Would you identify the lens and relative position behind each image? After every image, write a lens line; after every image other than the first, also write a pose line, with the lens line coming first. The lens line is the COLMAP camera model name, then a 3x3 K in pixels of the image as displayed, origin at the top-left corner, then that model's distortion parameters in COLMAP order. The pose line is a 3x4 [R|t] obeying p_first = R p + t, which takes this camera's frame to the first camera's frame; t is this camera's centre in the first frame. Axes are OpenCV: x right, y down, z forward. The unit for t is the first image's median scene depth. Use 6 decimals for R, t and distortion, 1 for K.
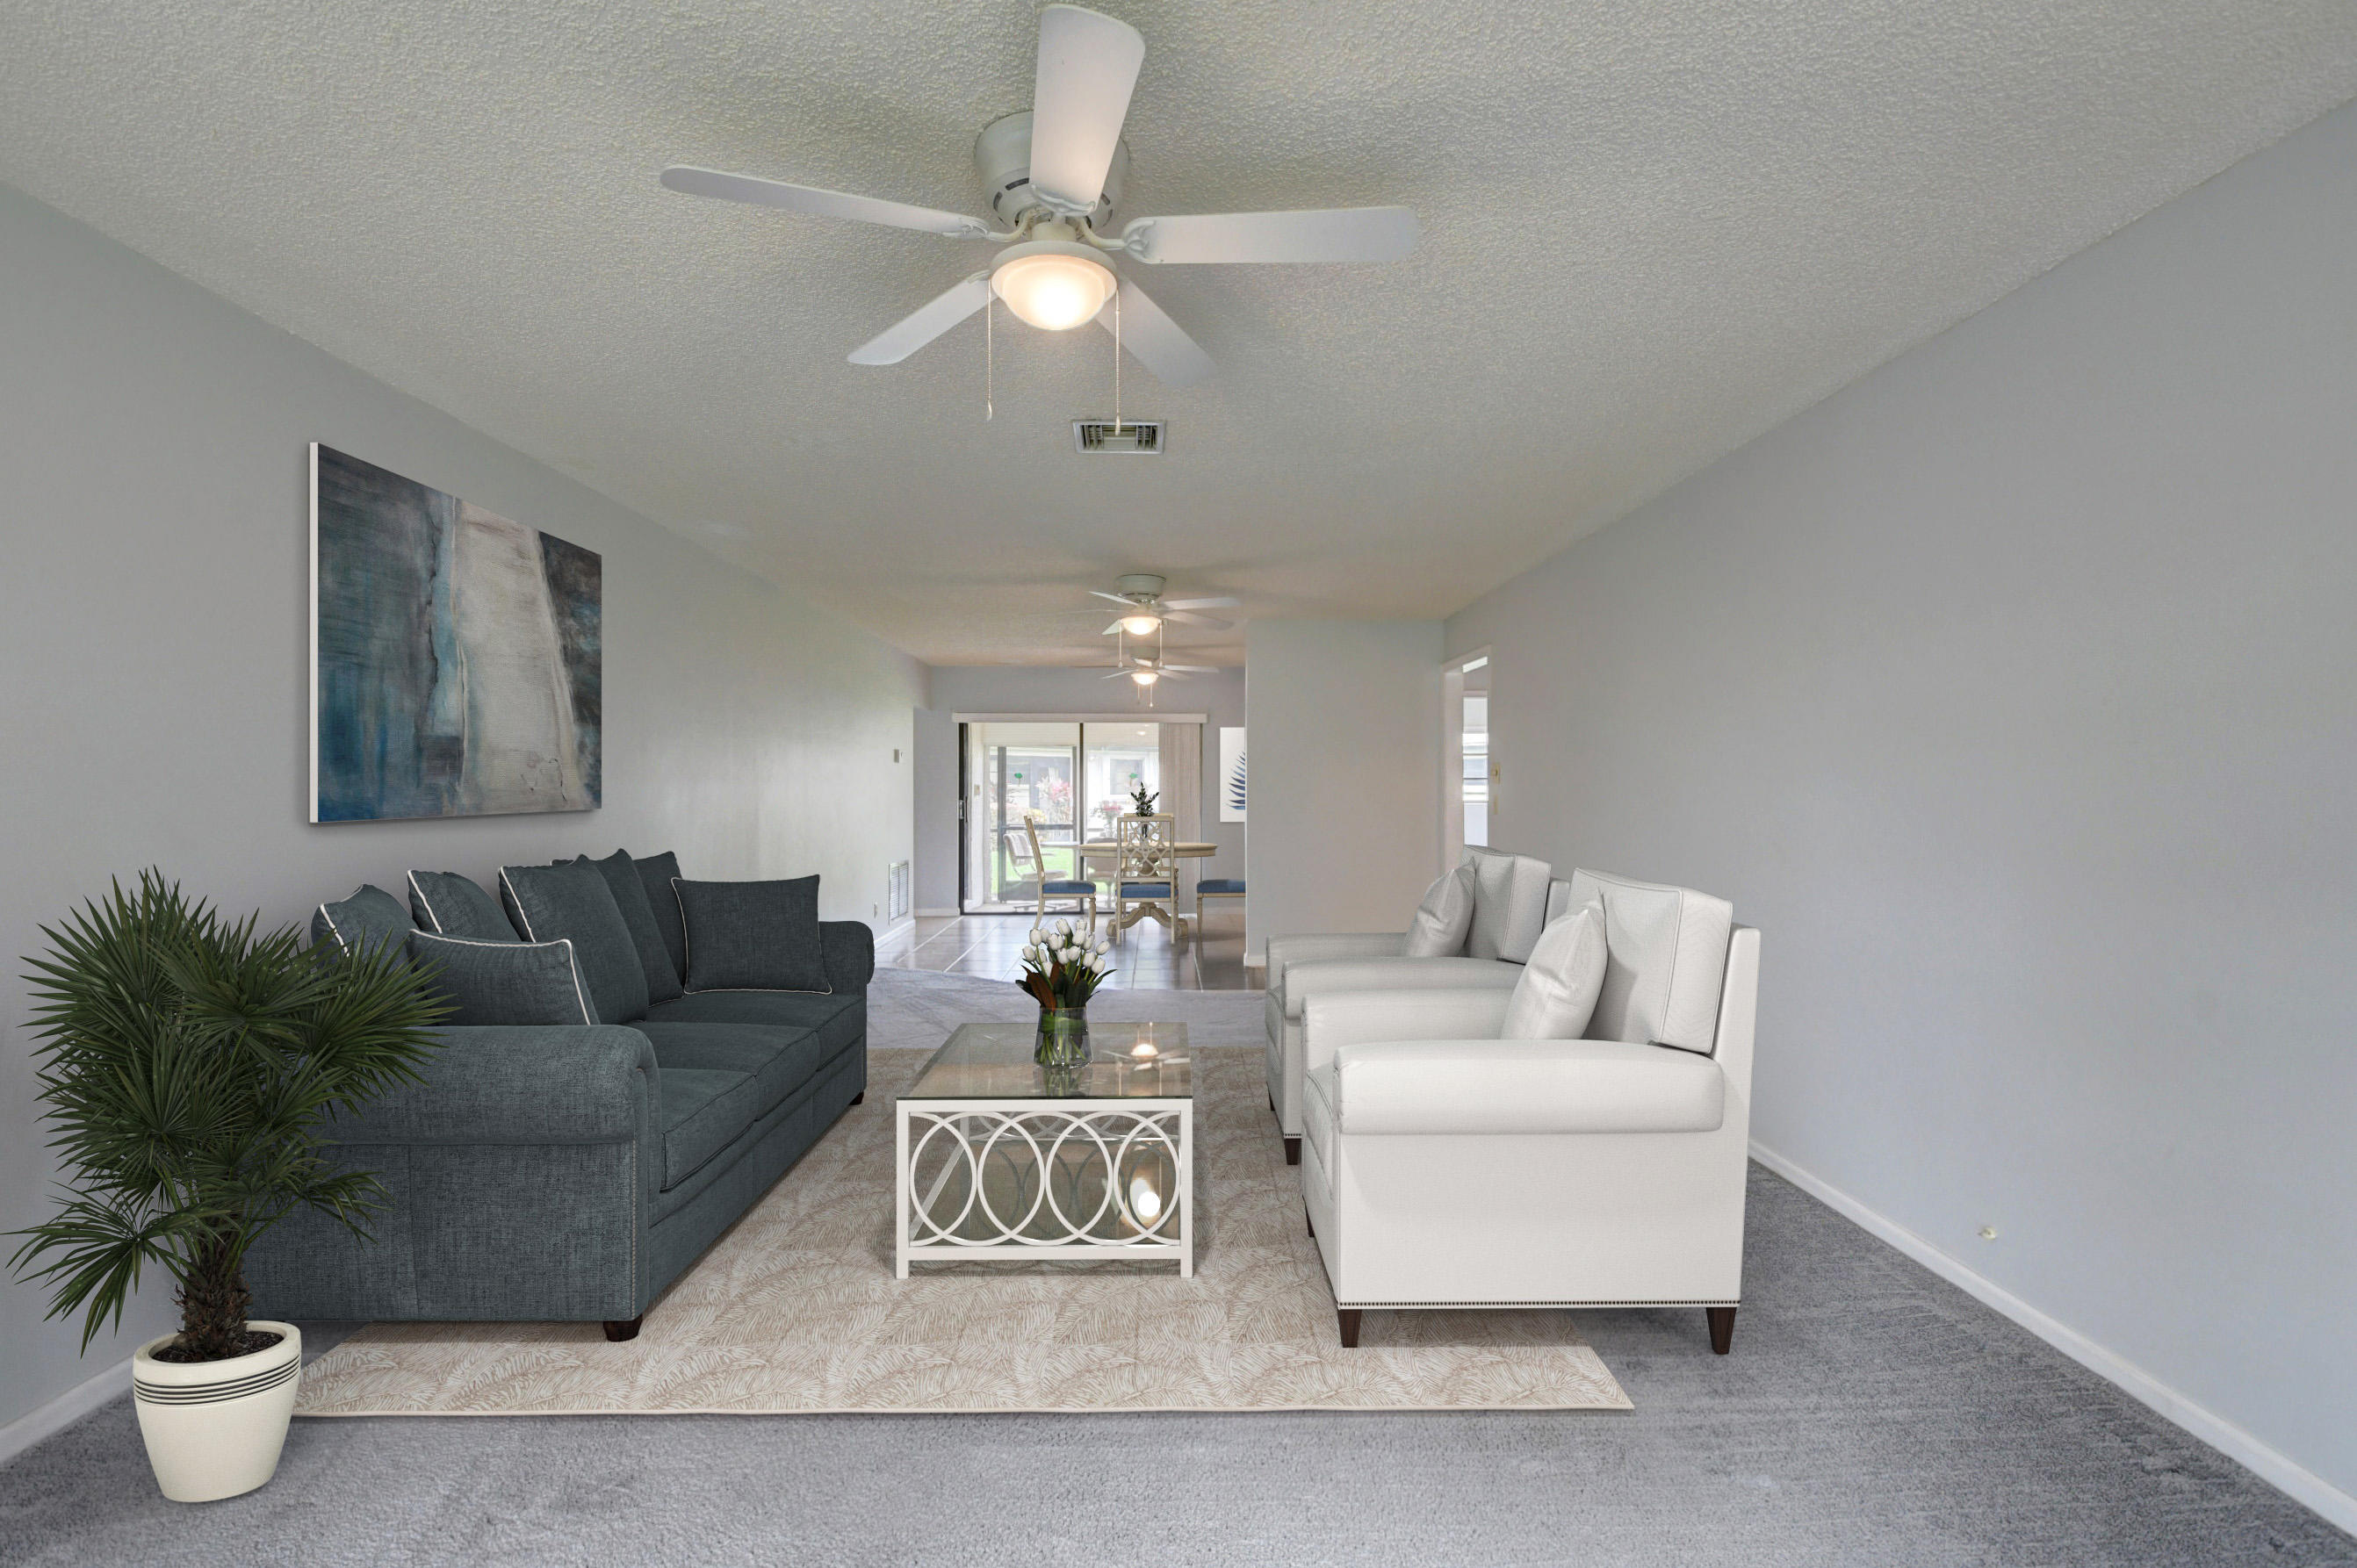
lens RADIAL K [[1028.4, 0, 1179.6], [0, 1028.4, 785.6], [0, 0, 1]] dist [-0.002876, -0.000425]
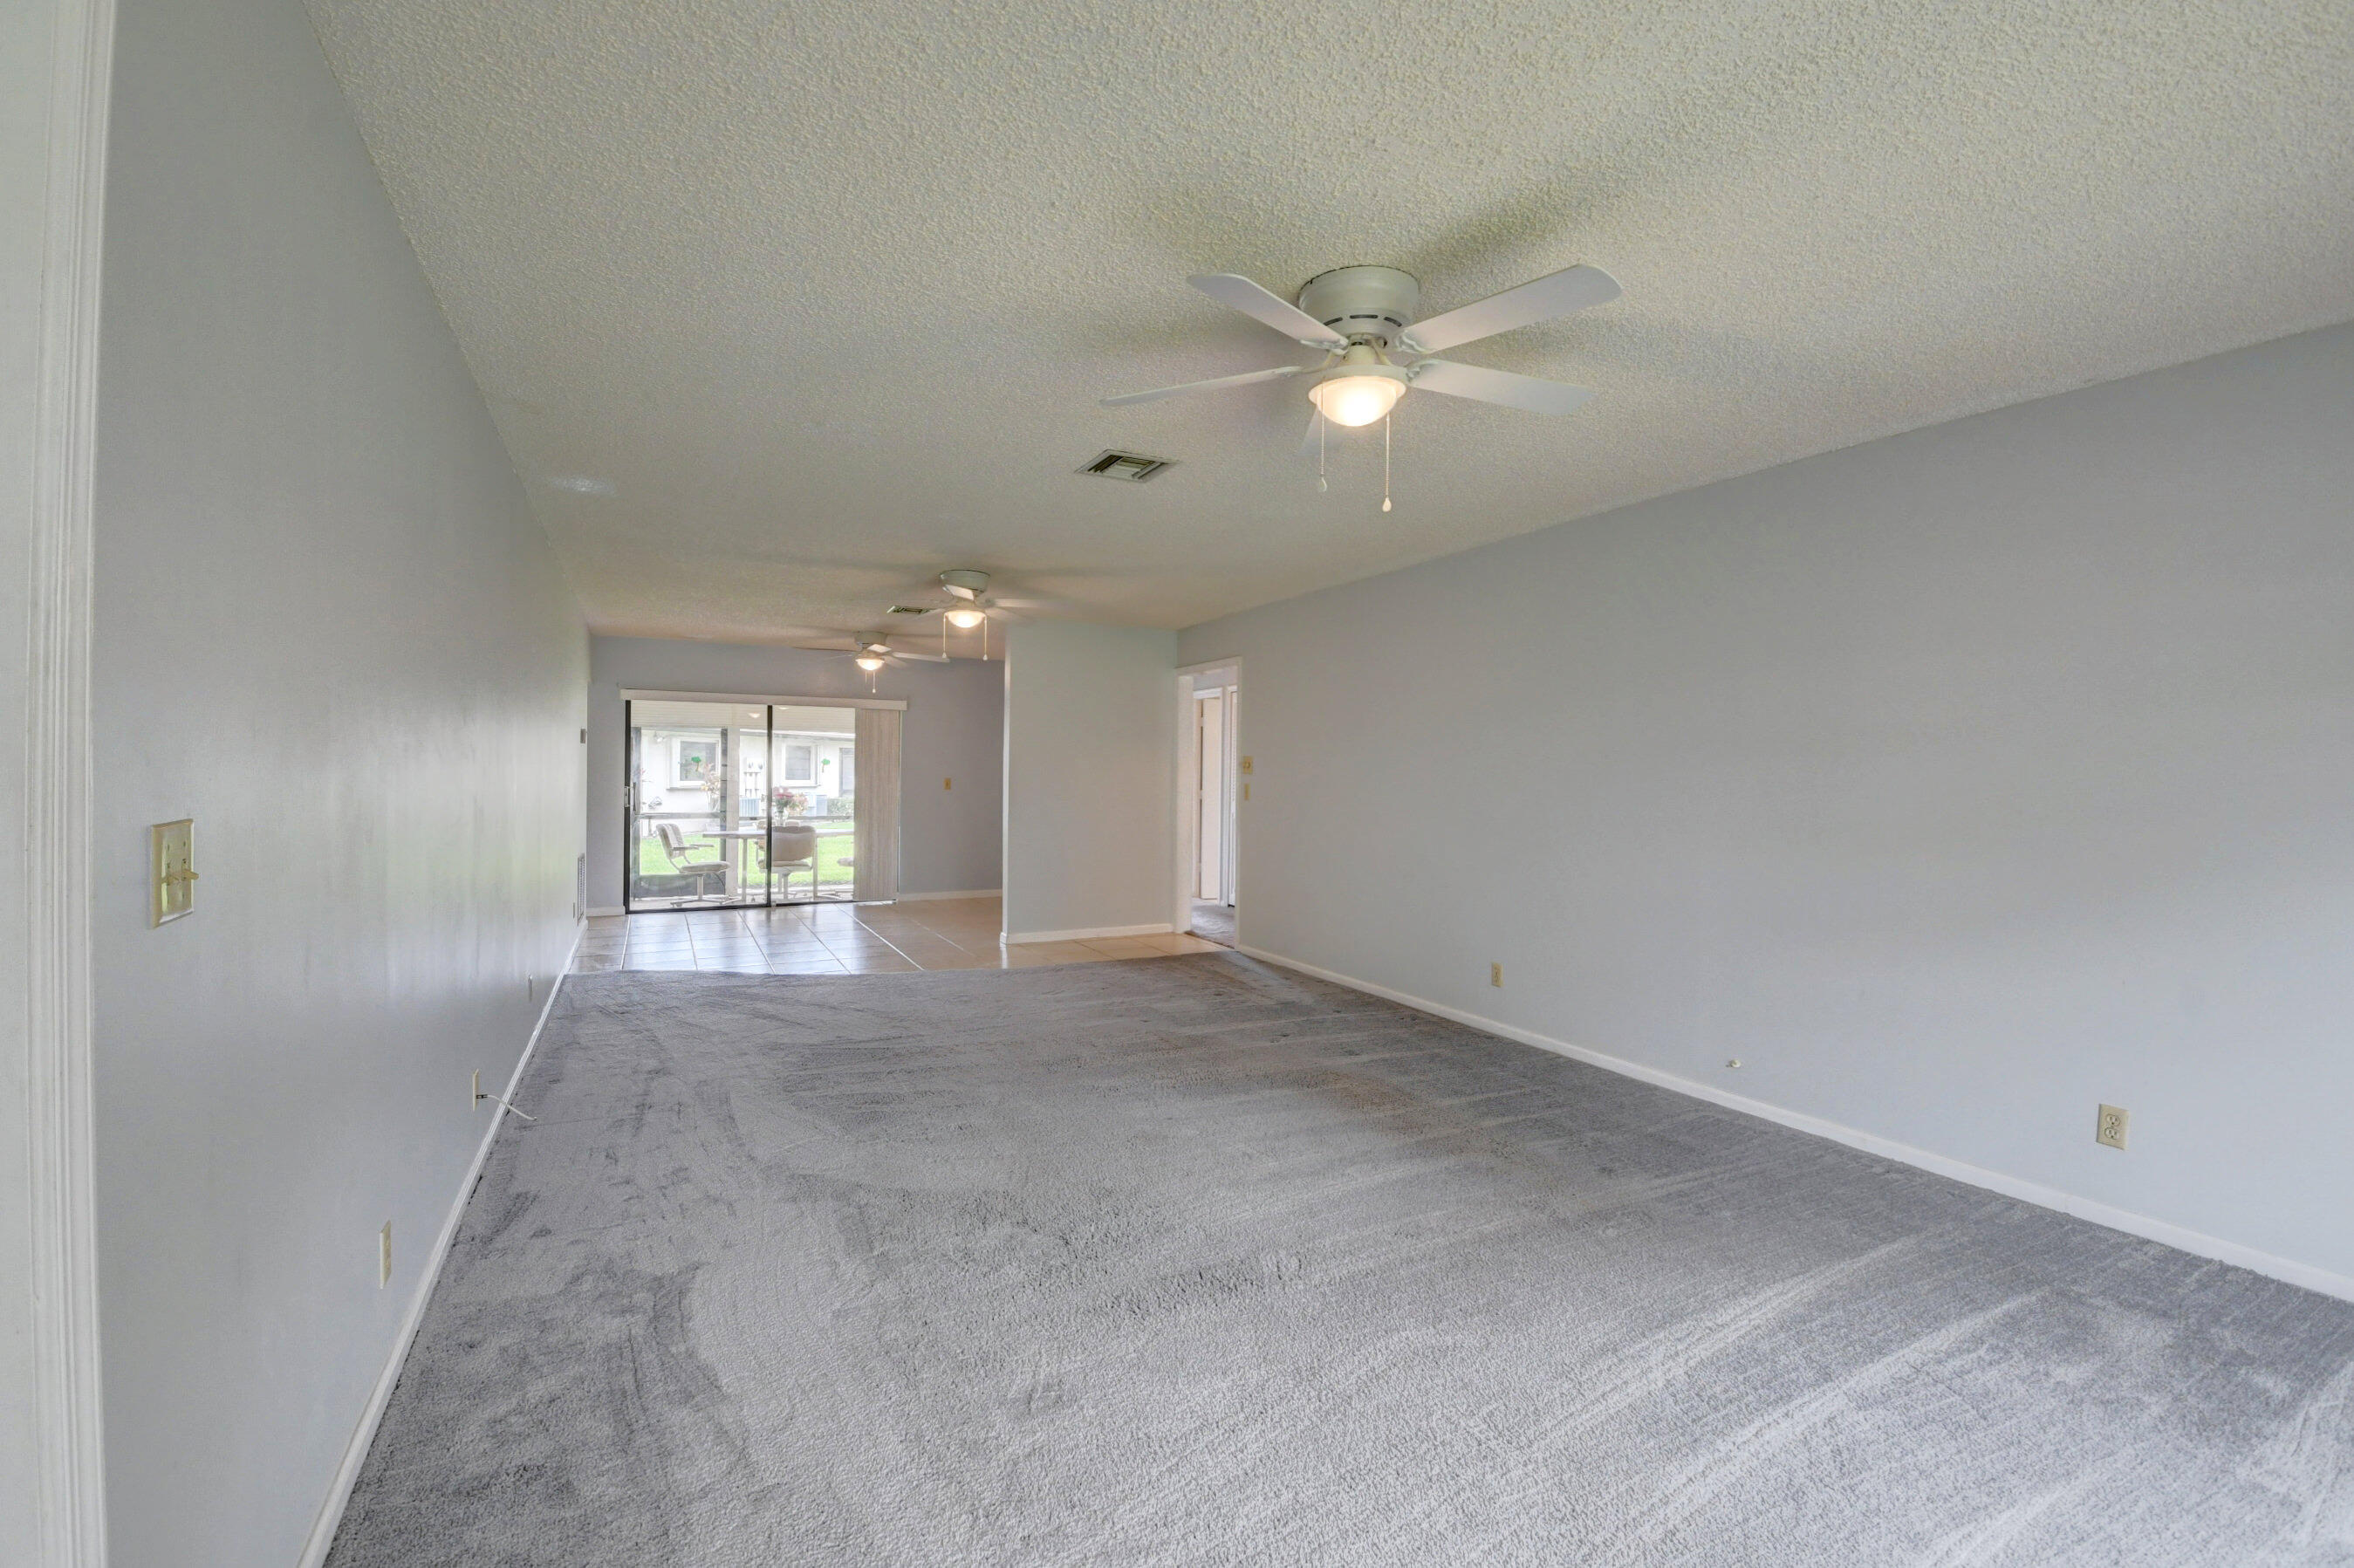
lens RADIAL K [[1027.2, 0, 1178.9], [0, 1027.2, 790.3], [0, 0, 1]] dist [-0.002876, -0.000425]
pose [[0.897627, 0.005950, 0.440715, -0.198630], [-0.013111, 0.999827, 0.013206, -0.000632], [-0.440561, -0.017633, 0.897550, -0.014898]]
